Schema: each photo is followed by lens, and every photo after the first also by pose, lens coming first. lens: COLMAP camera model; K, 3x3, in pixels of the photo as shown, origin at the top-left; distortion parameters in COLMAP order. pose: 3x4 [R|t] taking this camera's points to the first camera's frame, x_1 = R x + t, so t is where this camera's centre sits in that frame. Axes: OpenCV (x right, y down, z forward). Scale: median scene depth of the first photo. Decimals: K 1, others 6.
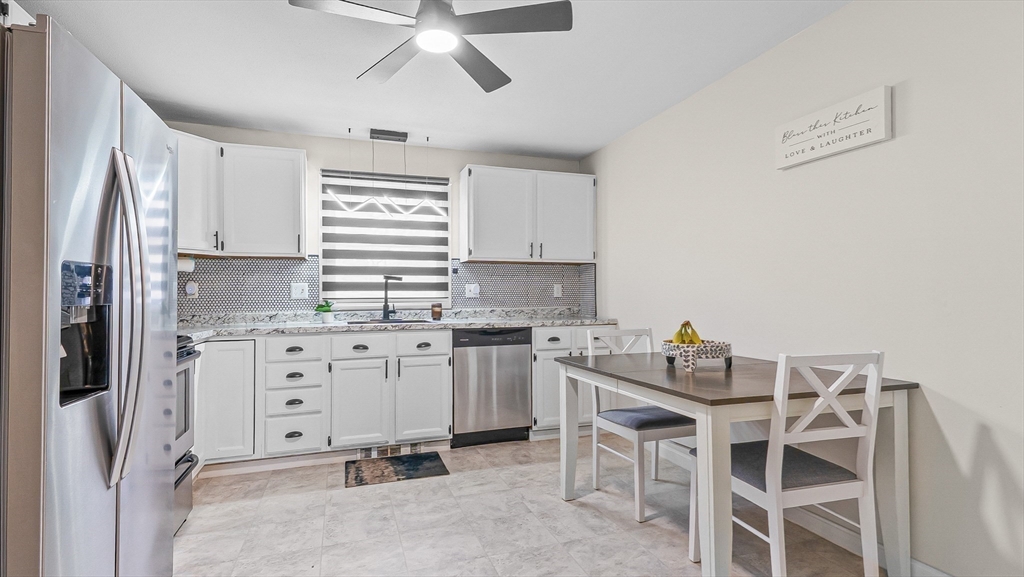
lens RADIAL K [[491.8, 0, 507.0], [0, 491.8, 288.0], [0, 0, 1]] dist [0.034207, -0.001066]
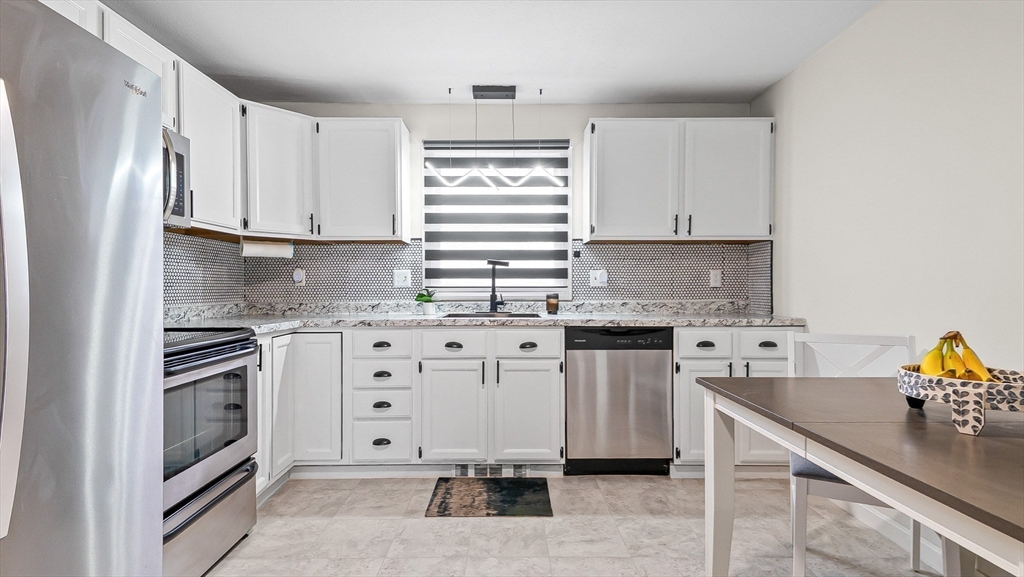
lens RADIAL K [[491.8, 0, 507.0], [0, 491.8, 288.0], [0, 0, 1]] dist [0.034207, -0.001066]
pose [[0.948448, 0.006193, -0.316872, 0.048262], [0.000772, 0.999761, 0.021849, 0.003860], [0.316932, -0.020967, 0.948217, 0.210235]]
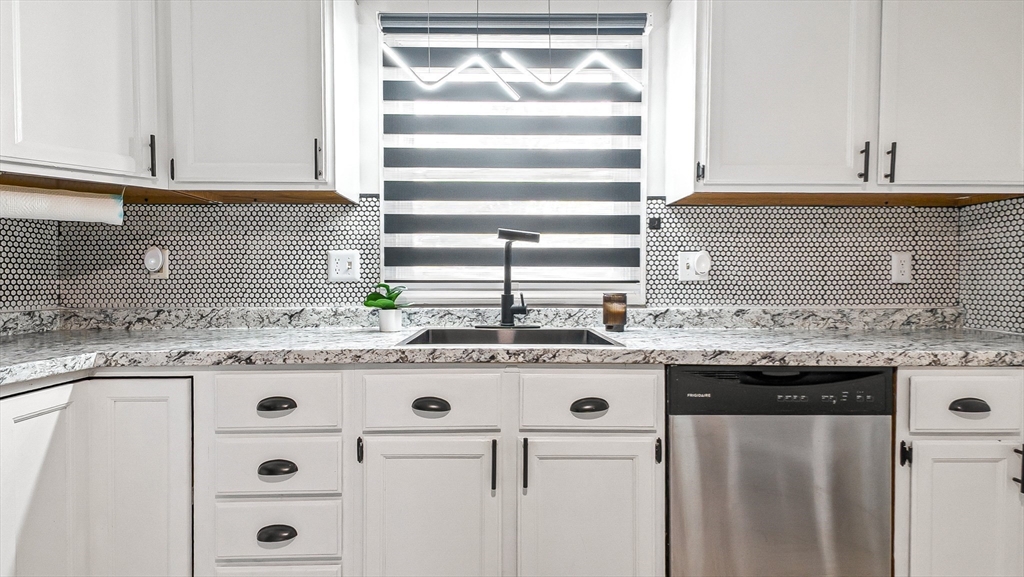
lens RADIAL K [[491.8, 0, 507.0], [0, 491.8, 288.0], [0, 0, 1]] dist [0.034207, -0.001066]
pose [[0.952682, 0.012209, -0.303723, -0.106804], [-0.002611, 0.999485, 0.031987, 0.012350], [0.303957, -0.029680, 0.952223, 0.574262]]
